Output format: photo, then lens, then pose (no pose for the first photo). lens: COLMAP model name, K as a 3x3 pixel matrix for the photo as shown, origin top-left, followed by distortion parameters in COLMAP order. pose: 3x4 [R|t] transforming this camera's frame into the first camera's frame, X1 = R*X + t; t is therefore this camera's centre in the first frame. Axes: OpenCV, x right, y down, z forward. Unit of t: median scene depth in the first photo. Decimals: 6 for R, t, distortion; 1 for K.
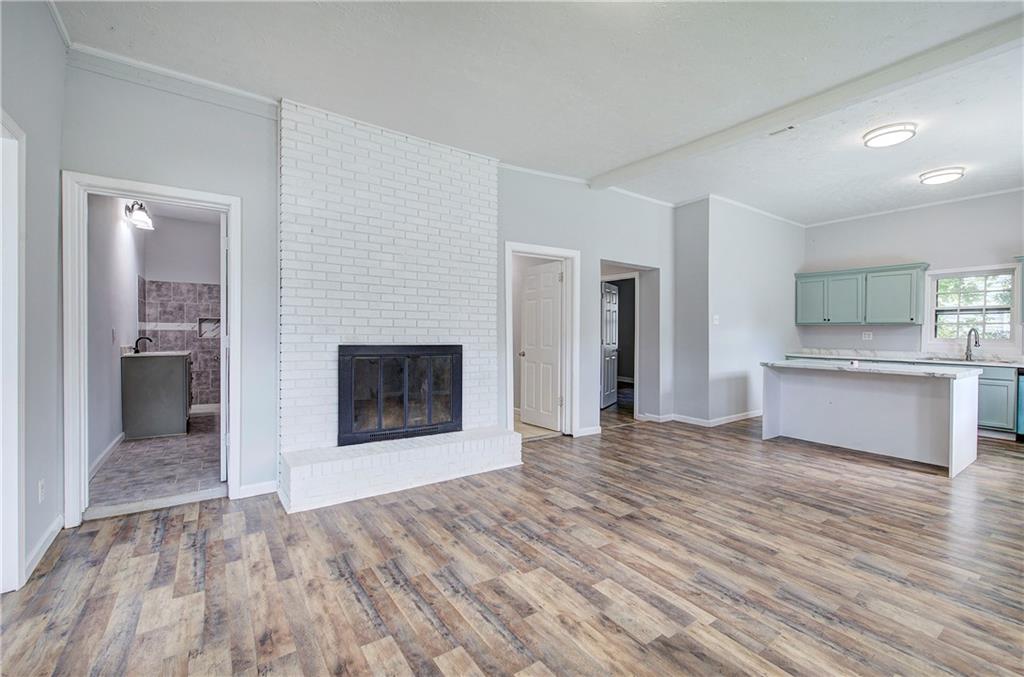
lens RADIAL K [[428.6, 0, 520.9], [0, 428.6, 336.4], [0, 0, 1]] dist [-0.002085, 0.000475]
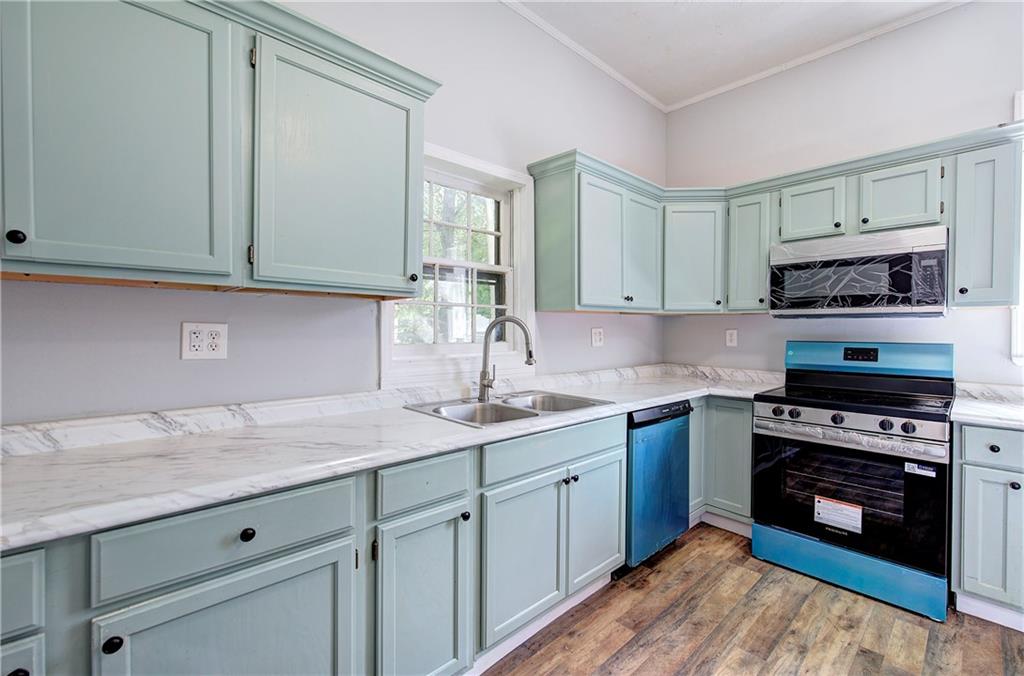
lens RADIAL K [[436.0, 0, 519.5], [0, 436.0, 335.1], [0, 0, 1]] dist [0.000043, 0.000273]
pose [[-0.136588, -0.011435, 0.990562, 1.138833], [0.008657, 0.999881, 0.012736, -0.012696], [-0.990590, 0.010315, -0.136473, 1.759073]]
